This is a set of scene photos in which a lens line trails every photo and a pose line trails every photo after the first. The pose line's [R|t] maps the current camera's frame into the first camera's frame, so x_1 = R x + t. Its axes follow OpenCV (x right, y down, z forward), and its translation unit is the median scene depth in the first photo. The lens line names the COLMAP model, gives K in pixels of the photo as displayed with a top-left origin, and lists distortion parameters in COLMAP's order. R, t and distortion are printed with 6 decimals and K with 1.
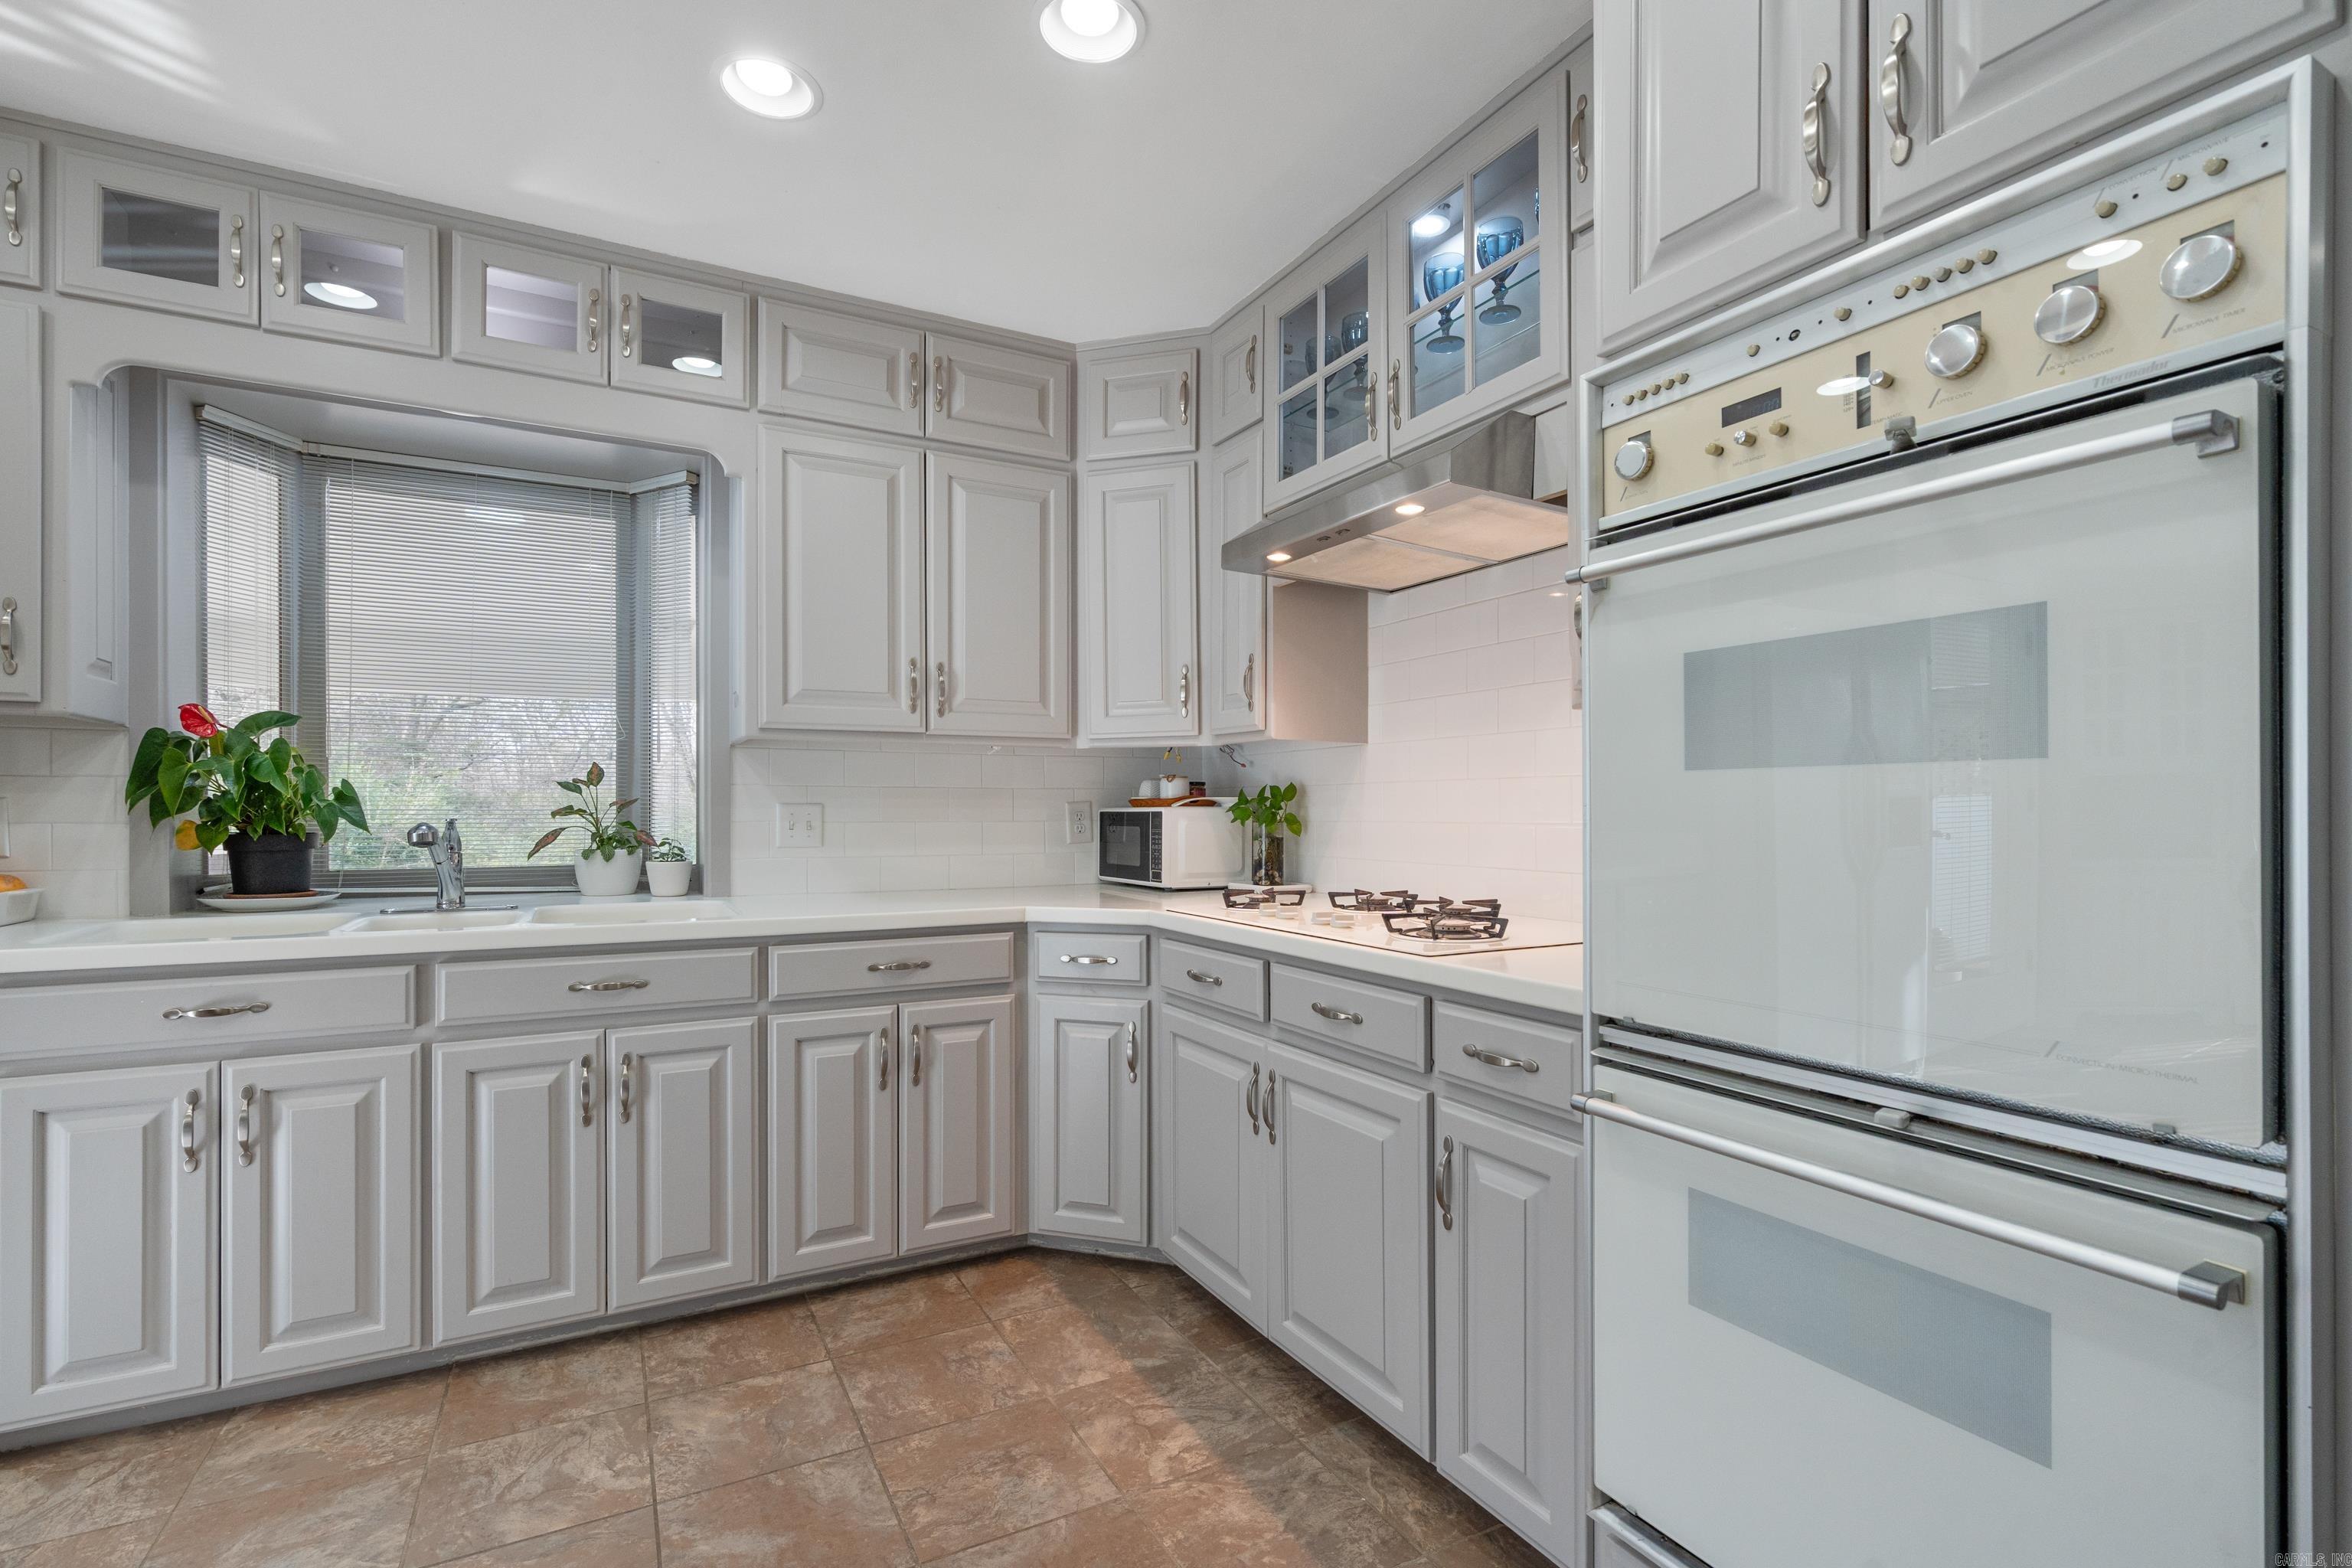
lens RADIAL K [[1071.7, 0, 1177.4], [0, 1071.7, 812.5], [0, 0, 1]] dist [-0.002068, -0.000328]
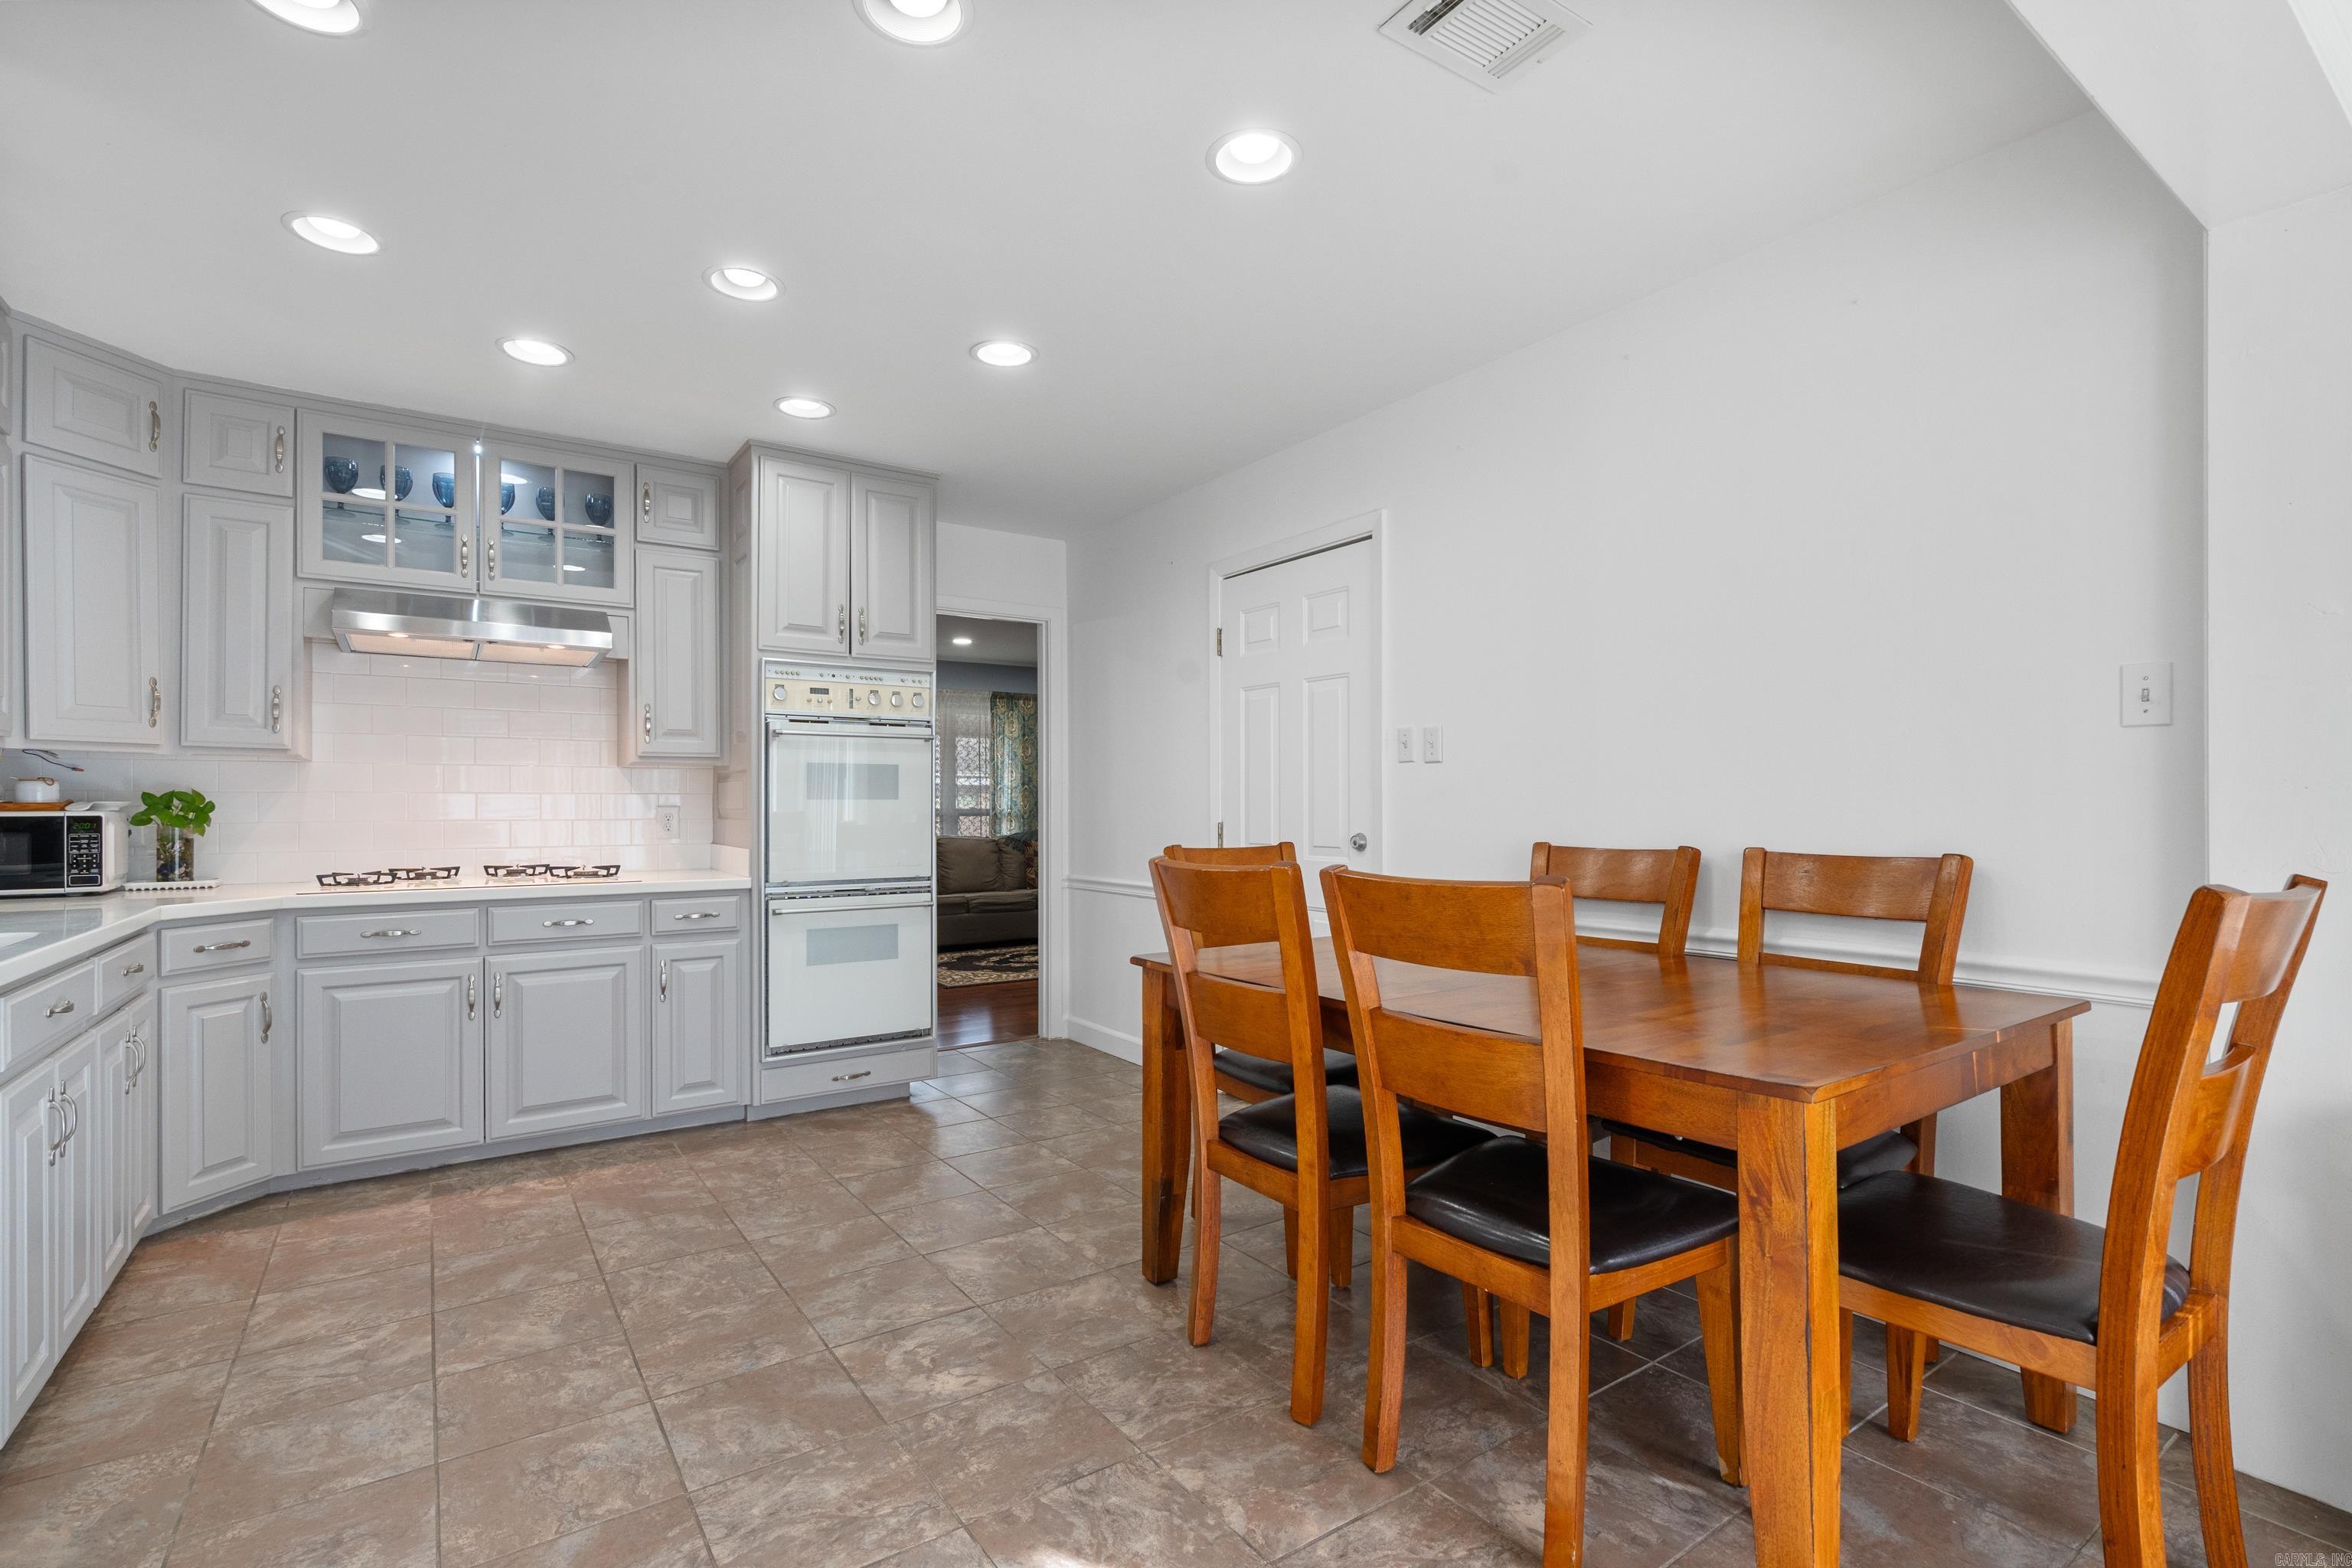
lens RADIAL K [[1070.6, 0, 1161.0], [0, 1070.6, 797.2], [0, 0, 1]] dist [-0.002338, -0.000214]
pose [[-0.106321, 0.006981, 0.994307, -1.525812], [0.003656, 0.999971, -0.006629, -0.010961], [-0.994325, 0.002930, -0.106343, 0.155368]]
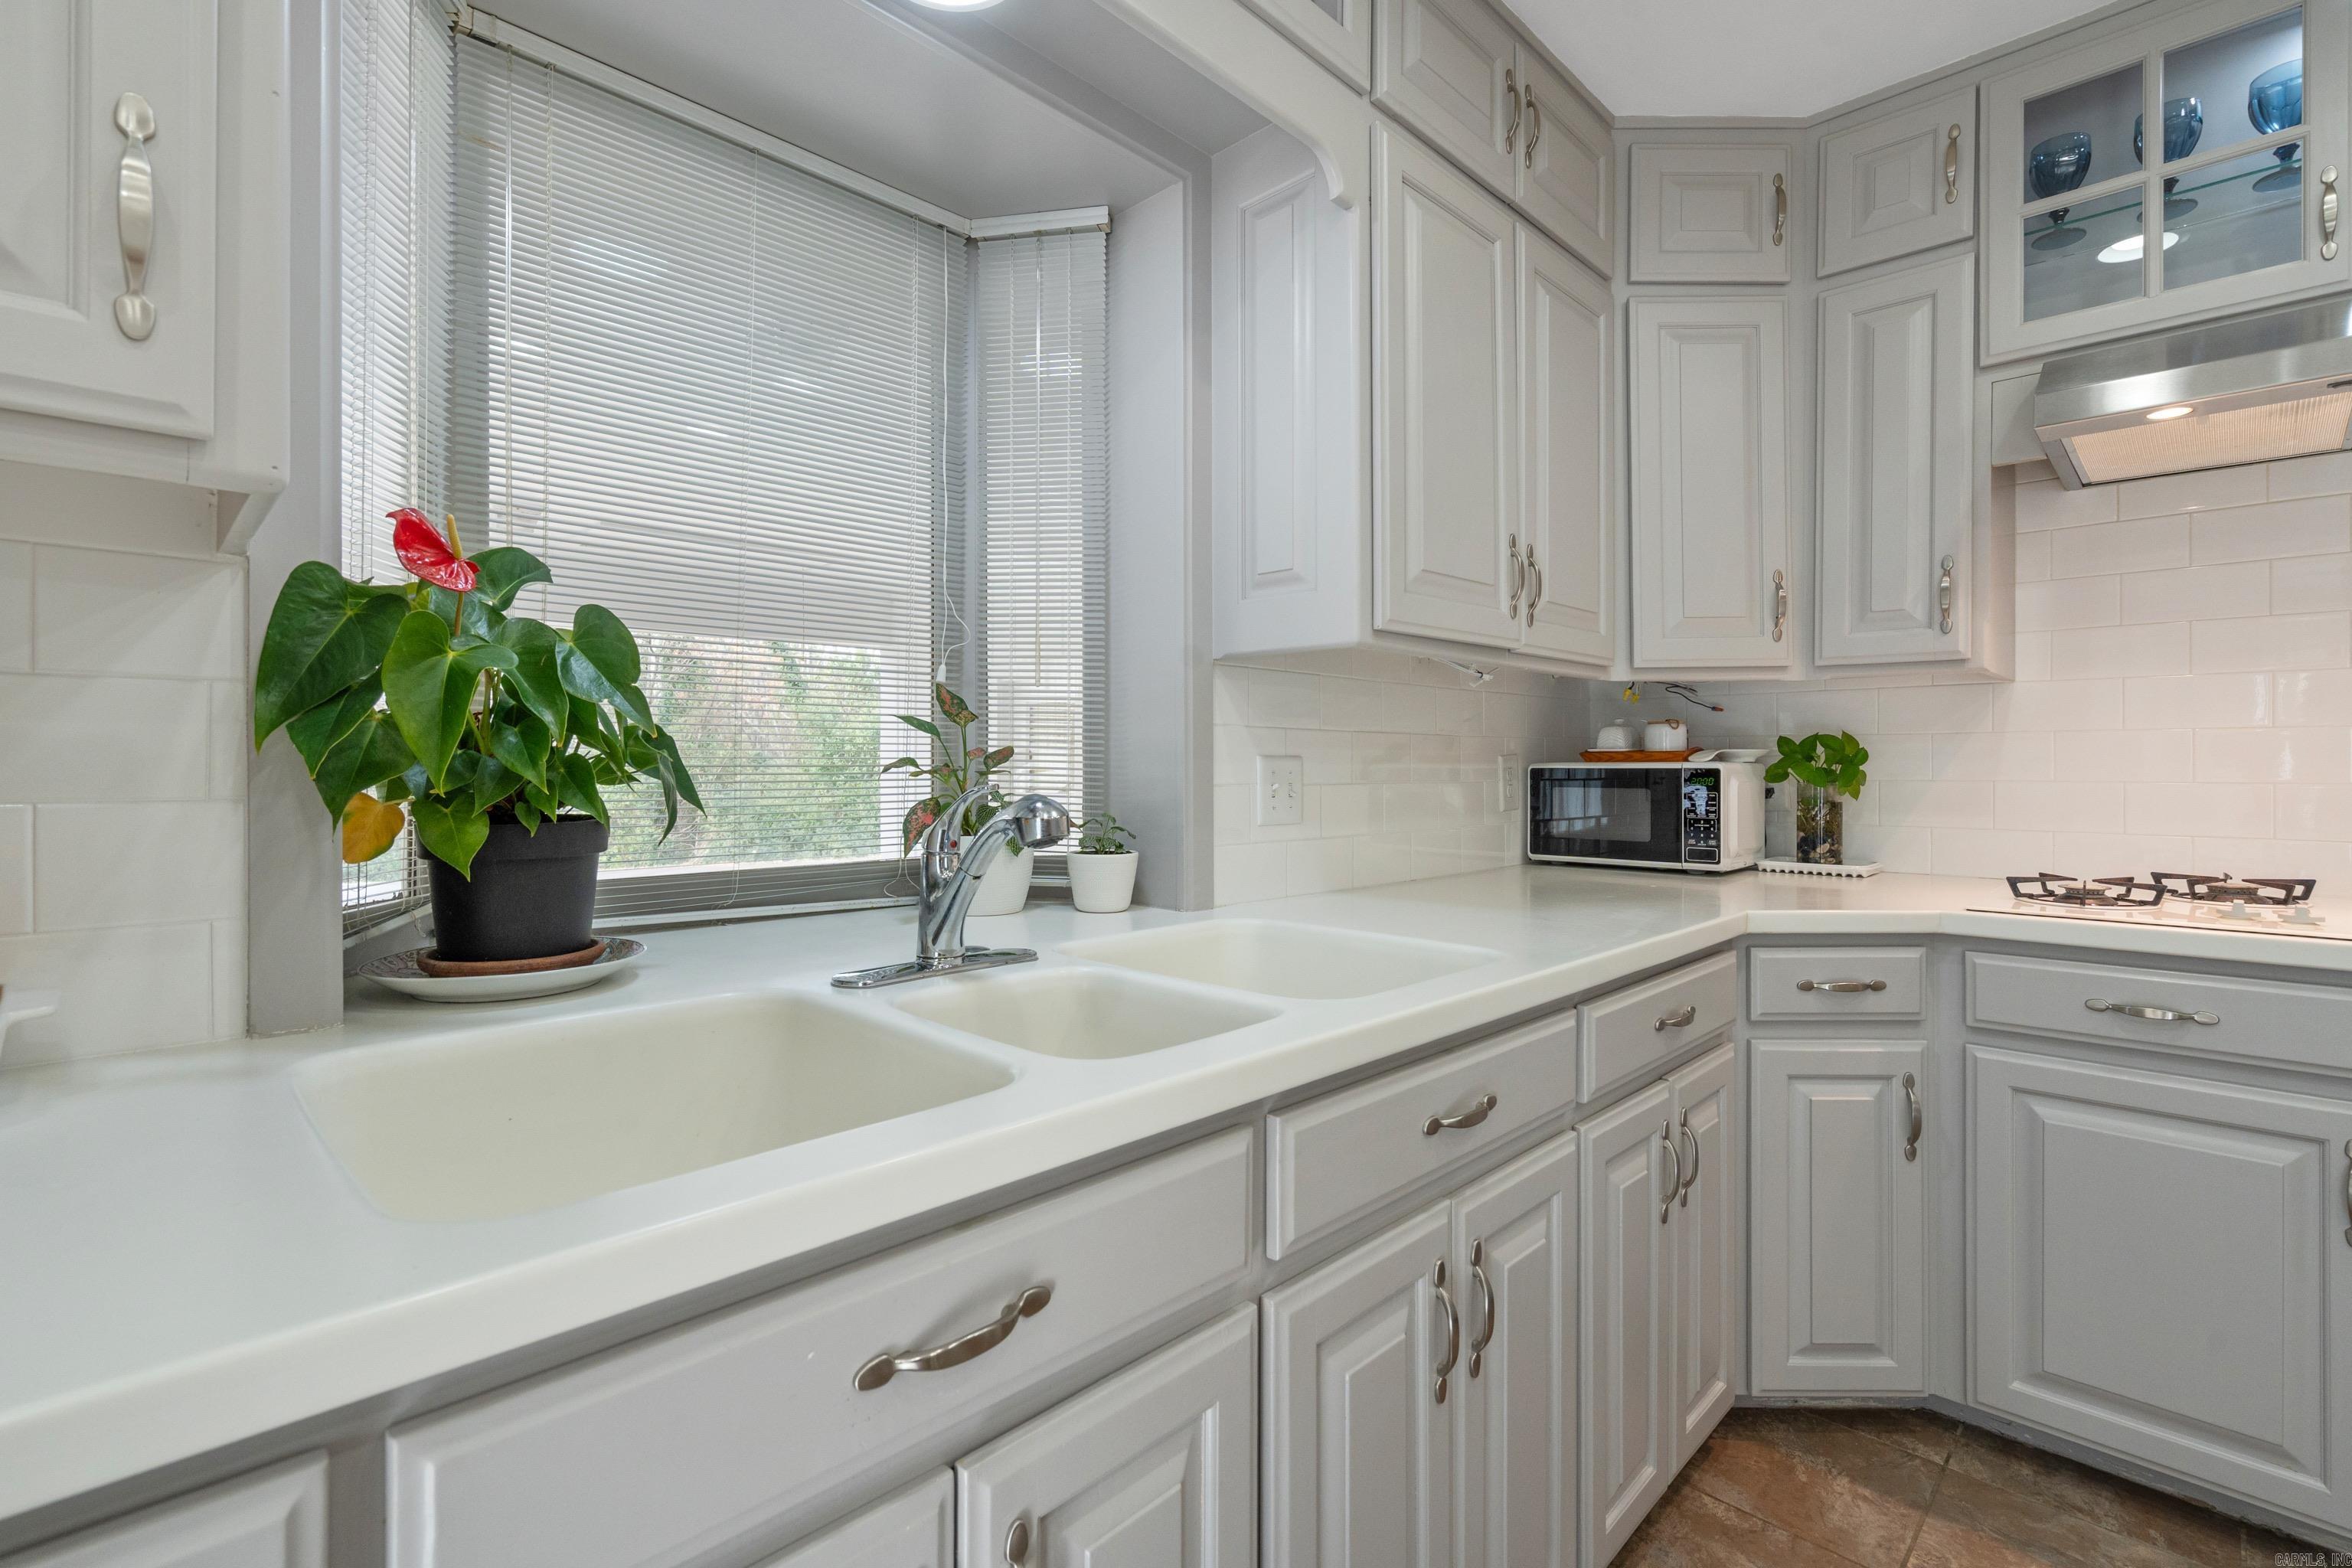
lens RADIAL K [[1078.5, 0, 1174.0], [0, 1078.5, 766.4], [0, 0, 1]] dist [-0.000332, 0.000151]
pose [[0.956355, -0.001196, 0.292206, -0.801922], [0.000643, 0.999998, 0.001987, -0.005061], [-0.292208, -0.001712, 0.956353, 0.543885]]
